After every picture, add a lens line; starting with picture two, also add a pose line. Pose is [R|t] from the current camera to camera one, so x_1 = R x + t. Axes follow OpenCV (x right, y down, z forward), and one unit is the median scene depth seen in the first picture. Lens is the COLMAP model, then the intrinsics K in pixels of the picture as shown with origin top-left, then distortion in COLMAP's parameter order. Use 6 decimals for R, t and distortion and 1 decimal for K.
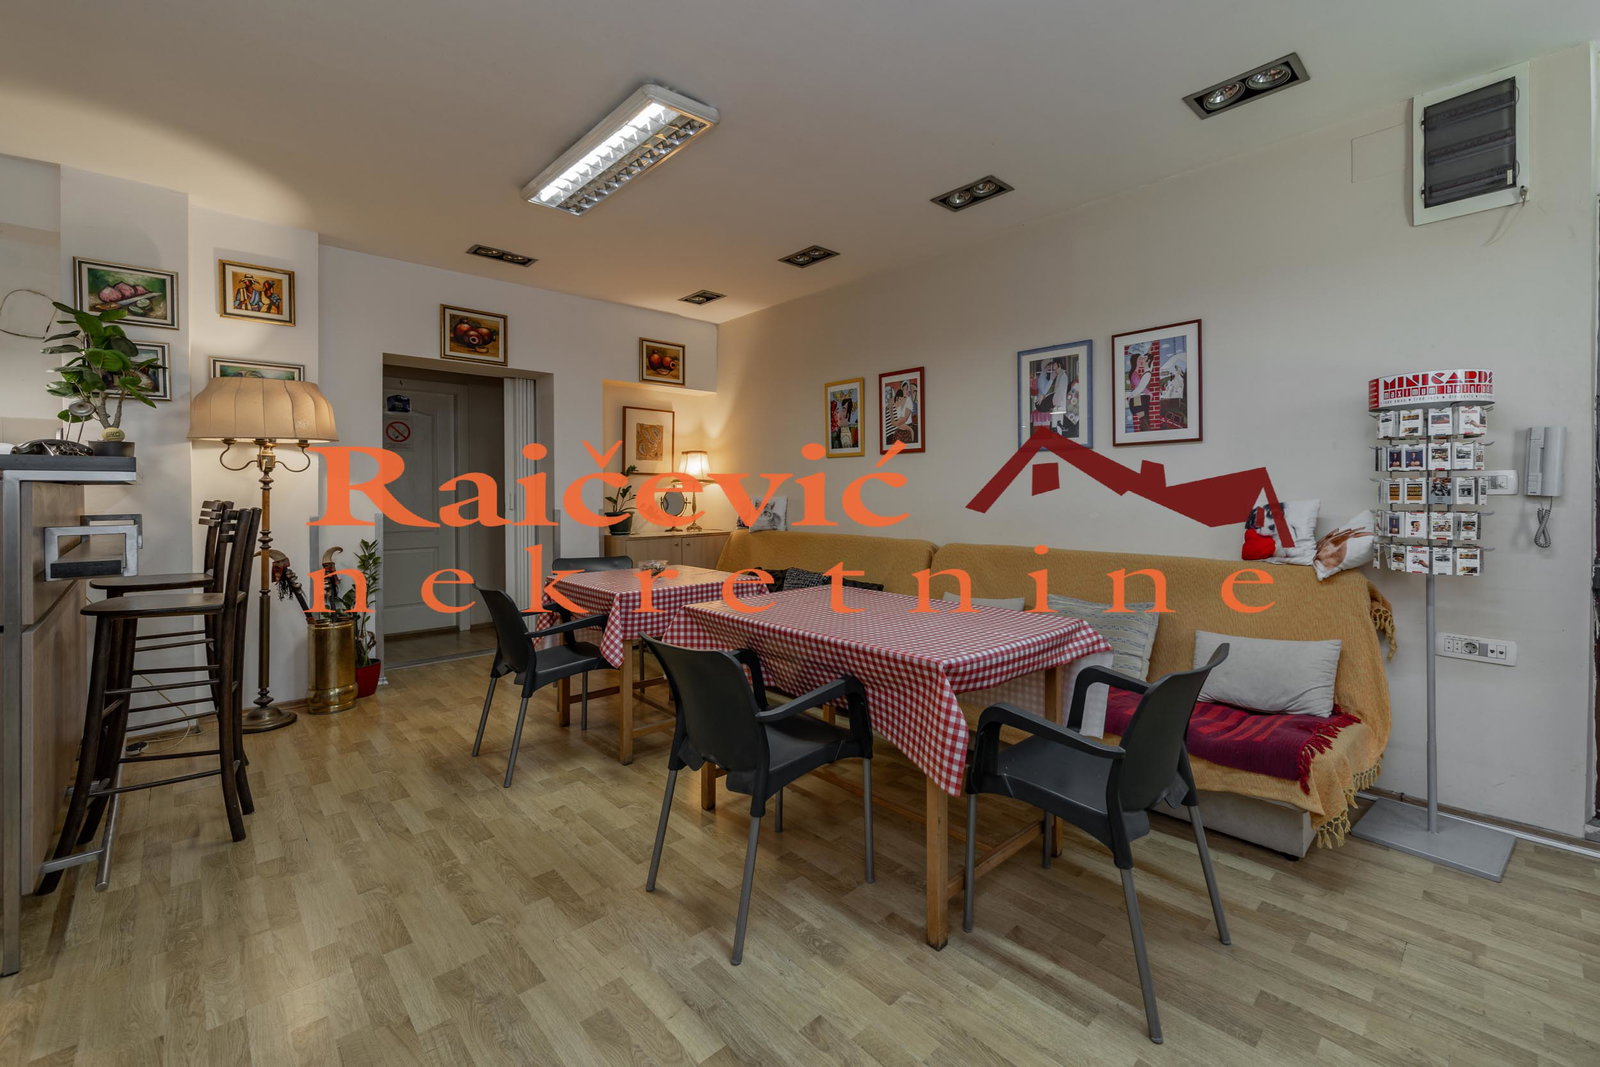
lens RADIAL K [[657.3, 0, 848.3], [0, 657.3, 496.7], [0, 0, 1]] dist [-0.003191, -0.000700]
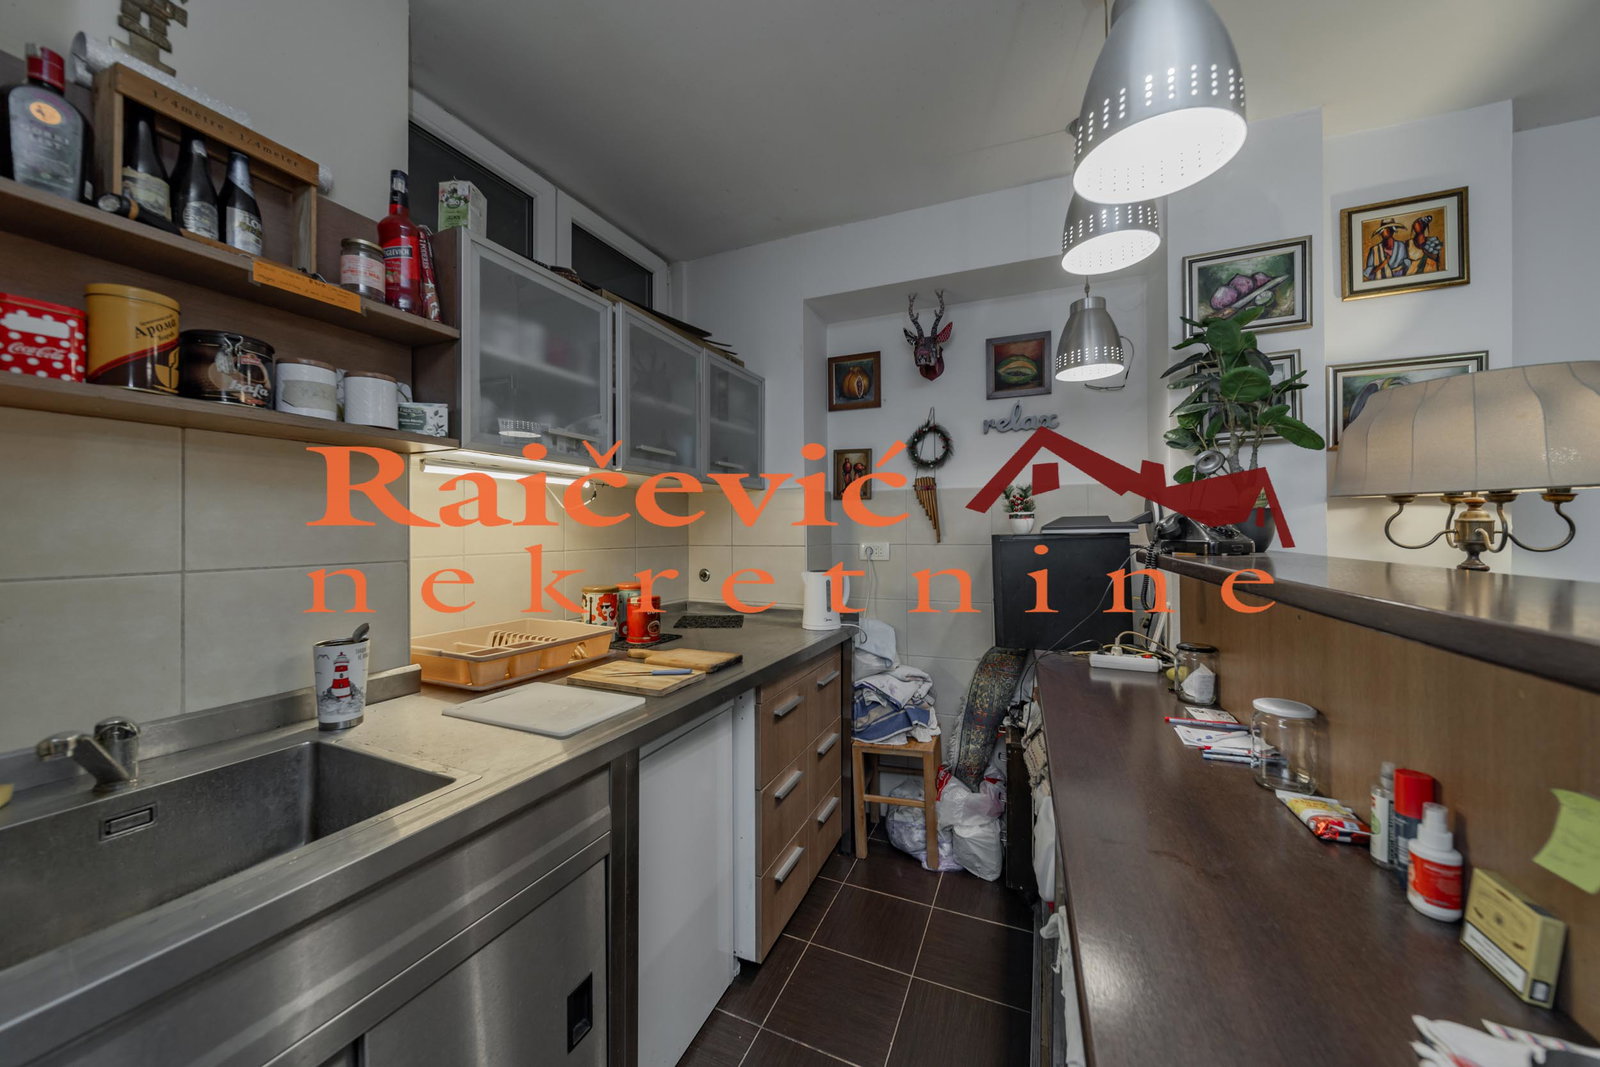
lens RADIAL K [[566.3, 0, 797.6], [0, 566.3, 532.8], [0, 0, 1]] dist [-0.004629, -0.000398]
pose [[0.391676, -0.003159, -0.920098, -0.668208], [-0.005011, 0.999972, -0.005566, -0.046699], [0.920089, 0.006791, 0.391649, 0.309250]]
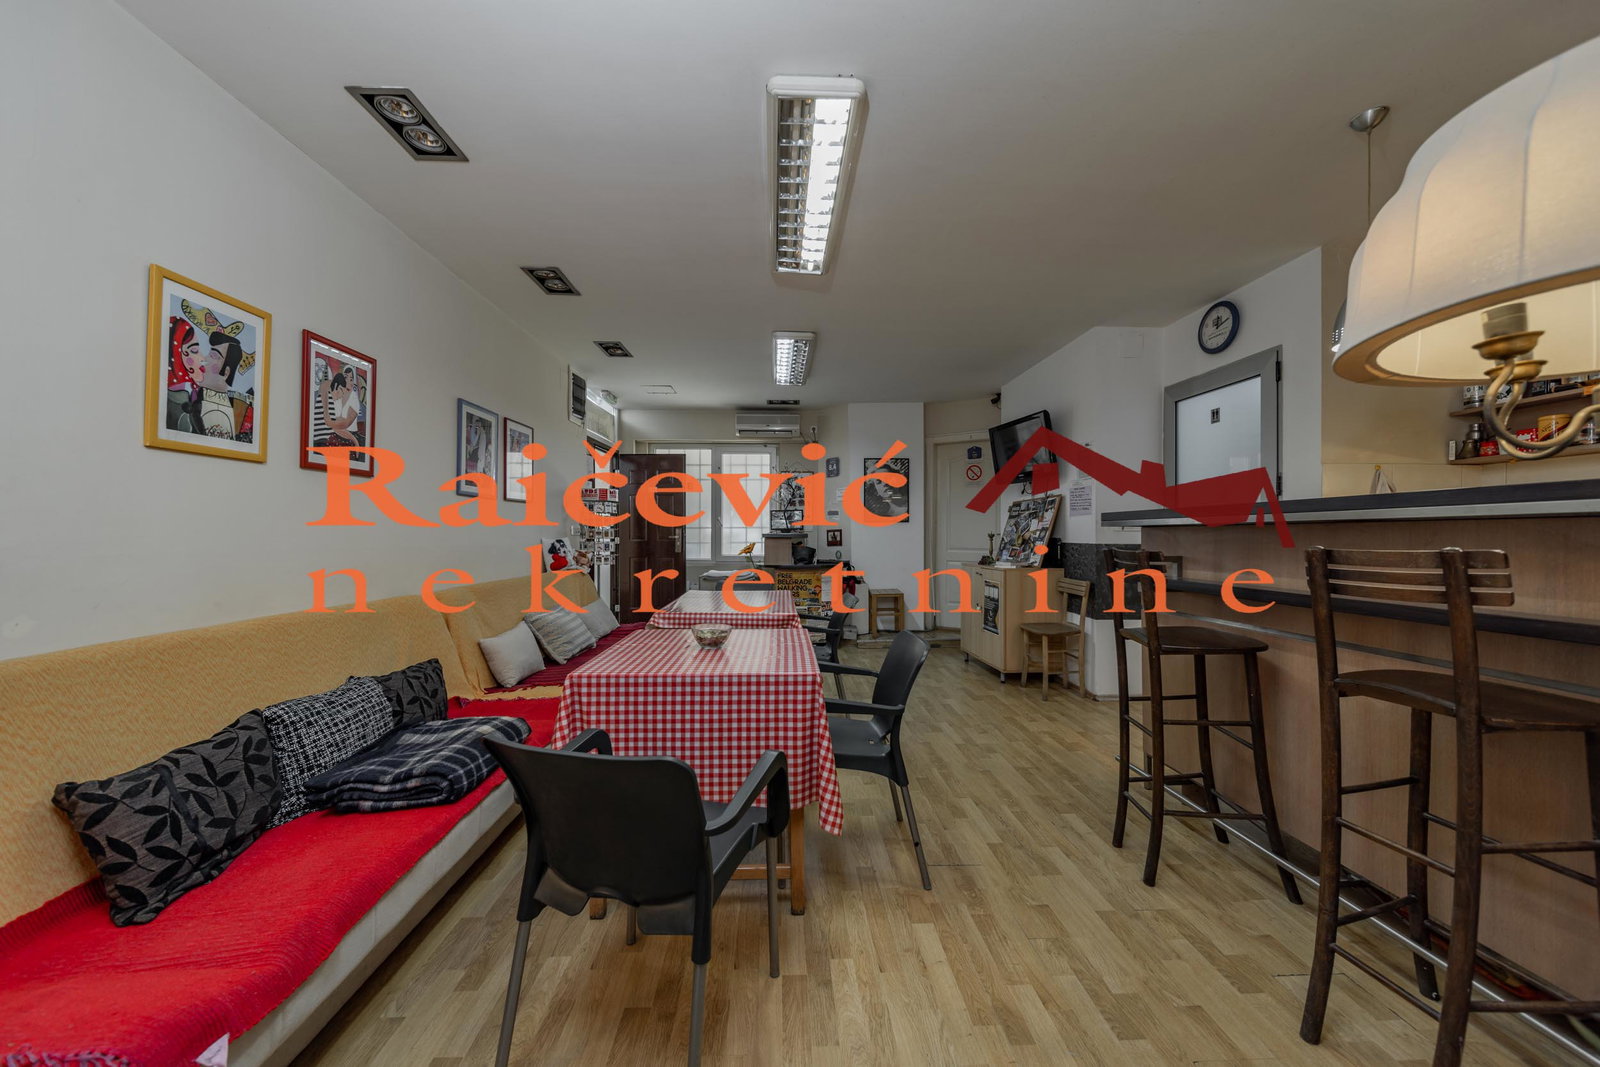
lens RADIAL K [[566.3, 0, 804.2], [0, 566.3, 530.6], [0, 0, 1]] dist [-0.004629, -0.000398]
pose [[-0.745842, 0.005426, 0.666101, -0.765846], [0.005541, 0.999983, -0.001942, -0.006259], [-0.666100, 0.002242, -0.745859, 1.345524]]
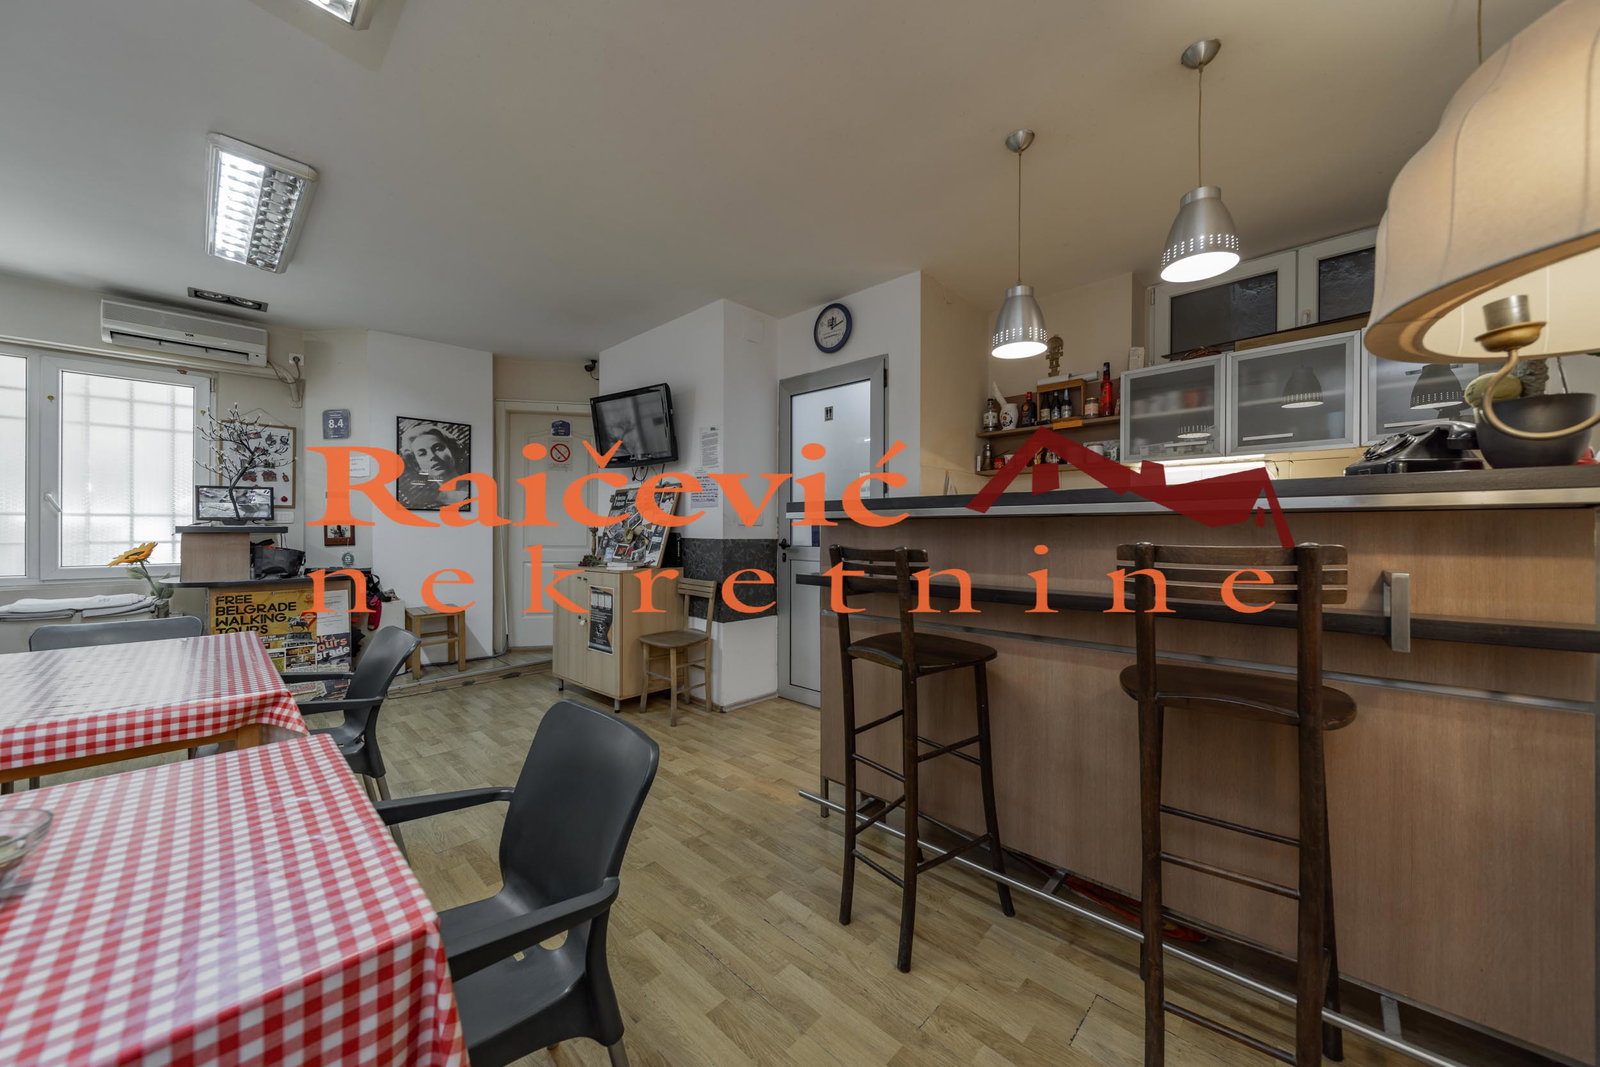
lens RADIAL K [[566.3, 0, 802.3], [0, 566.3, 530.5], [0, 0, 1]] dist [-0.004629, -0.000398]
pose [[-0.999270, -0.001105, -0.038177, -0.549532], [-0.001448, 0.999959, 0.008949, -0.003785], [0.038166, 0.008998, -0.999231, 1.139474]]
